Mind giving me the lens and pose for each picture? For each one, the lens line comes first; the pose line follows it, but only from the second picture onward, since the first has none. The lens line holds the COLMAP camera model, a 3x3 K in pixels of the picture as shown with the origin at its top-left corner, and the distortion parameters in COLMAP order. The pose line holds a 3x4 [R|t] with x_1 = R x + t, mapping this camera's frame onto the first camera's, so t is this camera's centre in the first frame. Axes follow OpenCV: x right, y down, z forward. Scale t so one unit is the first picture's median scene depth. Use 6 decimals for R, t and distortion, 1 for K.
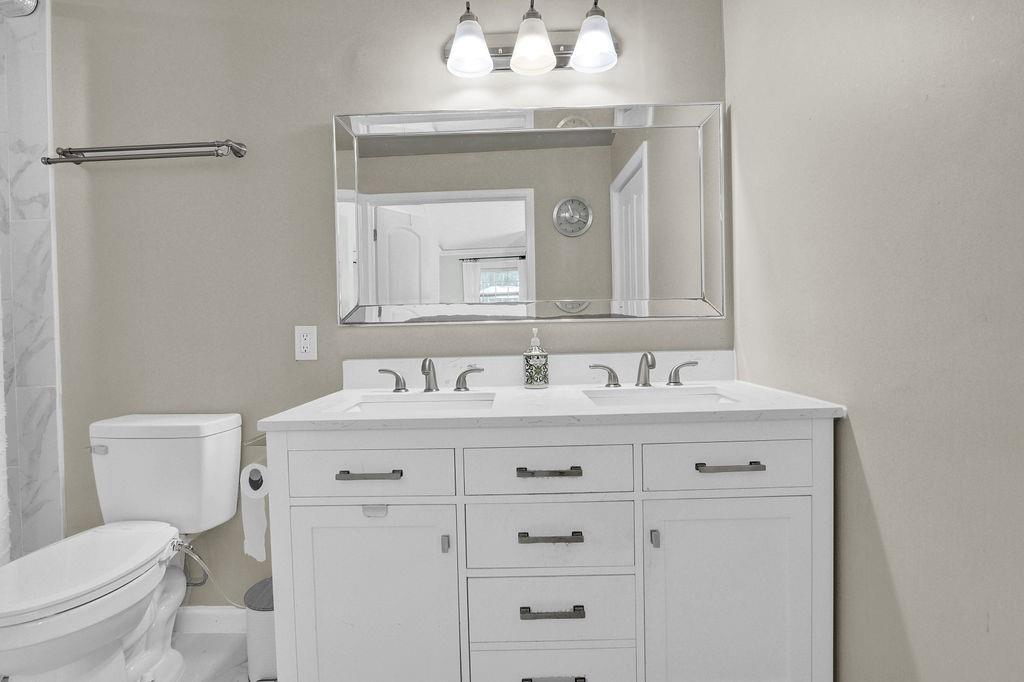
lens RADIAL K [[470.8, 0, 503.4], [0, 470.8, 337.4], [0, 0, 1]] dist [-0.012746, 0.003217]
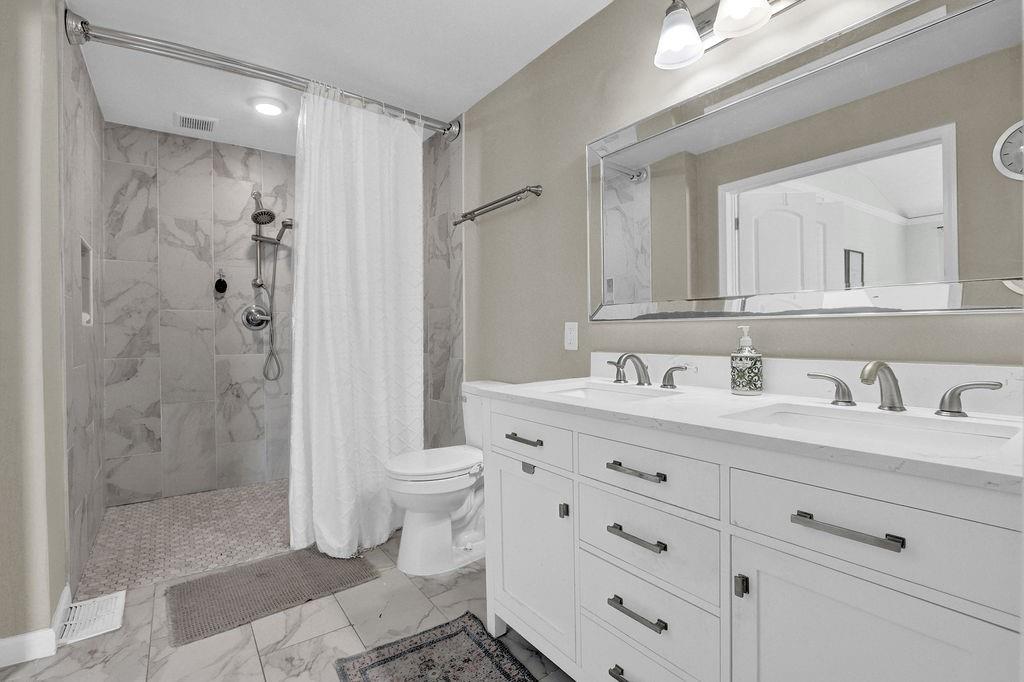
lens RADIAL K [[470.8, 0, 505.9], [0, 470.8, 333.5], [0, 0, 1]] dist [-0.012746, 0.003217]
pose [[0.607583, 0.021741, -0.793959, 0.490743], [-0.014421, 0.999762, 0.016340, -0.013269], [0.794125, 0.001522, 0.607752, 0.120278]]
